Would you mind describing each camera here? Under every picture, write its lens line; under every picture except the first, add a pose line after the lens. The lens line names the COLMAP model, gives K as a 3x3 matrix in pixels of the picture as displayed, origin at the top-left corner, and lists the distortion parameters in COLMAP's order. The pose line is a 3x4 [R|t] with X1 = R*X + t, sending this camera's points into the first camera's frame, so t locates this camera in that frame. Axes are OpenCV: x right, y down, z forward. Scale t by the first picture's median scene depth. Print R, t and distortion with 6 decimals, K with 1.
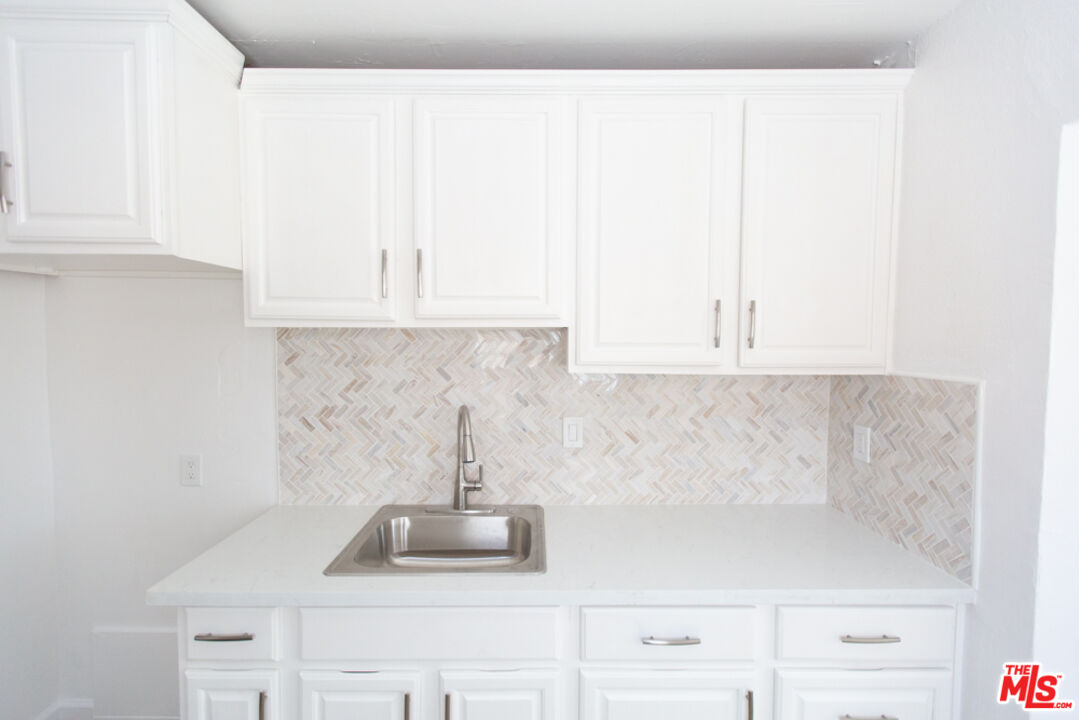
lens RADIAL K [[481.9, 0, 547.0], [0, 481.9, 355.6], [0, 0, 1]] dist [-0.000140, -0.000843]
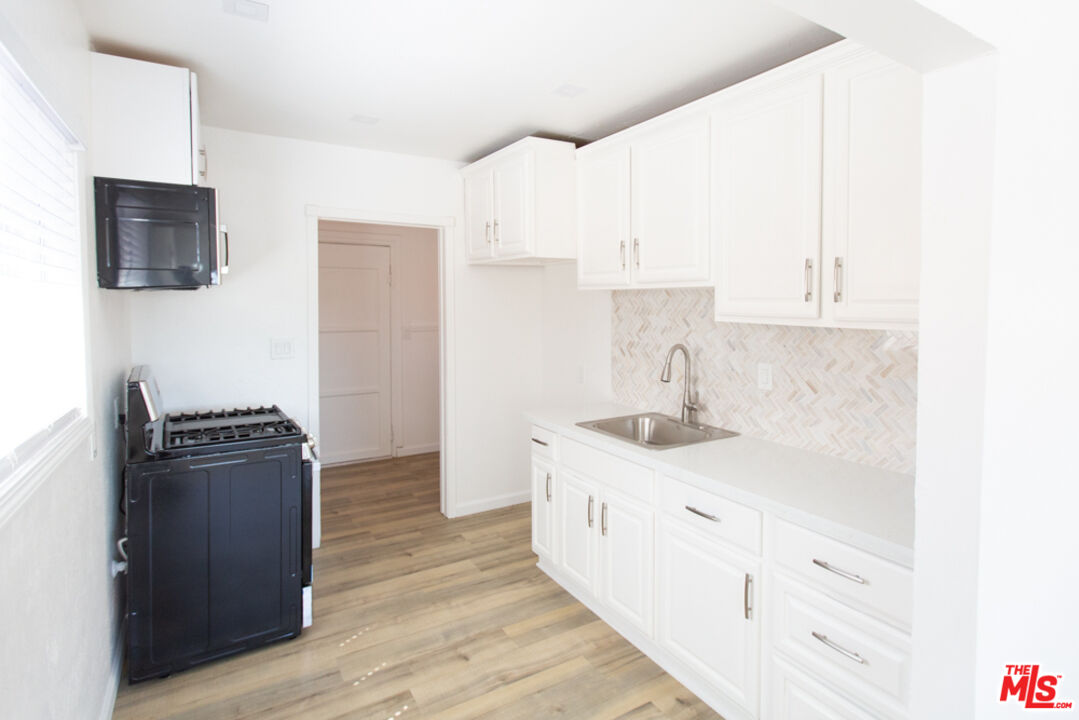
lens RADIAL K [[556.4, 0, 561.9], [0, 556.4, 319.0], [0, 0, 1]] dist [0.006542, 0.001120]
pose [[0.533920, 0.026732, -0.845112, 0.919809], [-0.033802, 0.999376, 0.010256, 0.024190], [0.844859, 0.023091, 0.534490, -0.131084]]
